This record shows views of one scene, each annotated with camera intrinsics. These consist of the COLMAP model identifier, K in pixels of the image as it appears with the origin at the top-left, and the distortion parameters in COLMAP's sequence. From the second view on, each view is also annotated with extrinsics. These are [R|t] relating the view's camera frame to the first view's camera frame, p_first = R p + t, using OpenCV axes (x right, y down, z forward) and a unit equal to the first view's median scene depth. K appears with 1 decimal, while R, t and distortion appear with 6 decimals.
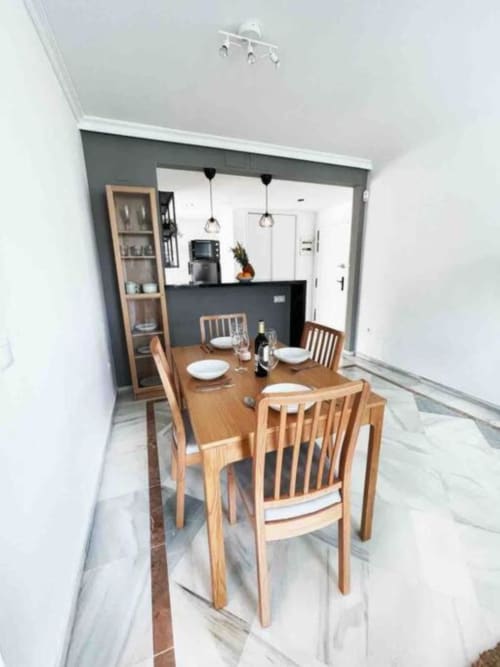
lens RADIAL K [[265.9, 0, 250.0], [0, 265.9, 333.5], [0, 0, 1]] dist [0.002198, 0.000317]
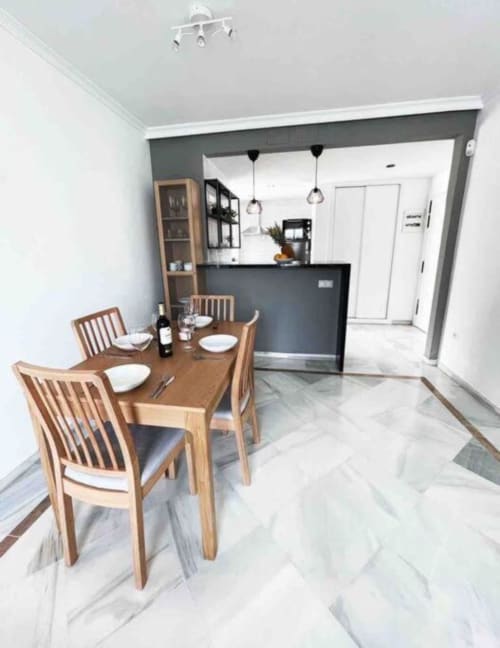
lens RADIAL K [[266.5, 0, 249.8], [0, 266.5, 315.1], [0, 0, 1]] dist [-0.002009, 0.000166]
pose [[0.866589, 0.121088, -0.484110, 0.364344], [-0.117164, 0.992367, 0.038483, -0.034301], [0.485074, 0.023372, 0.874161, 0.113741]]
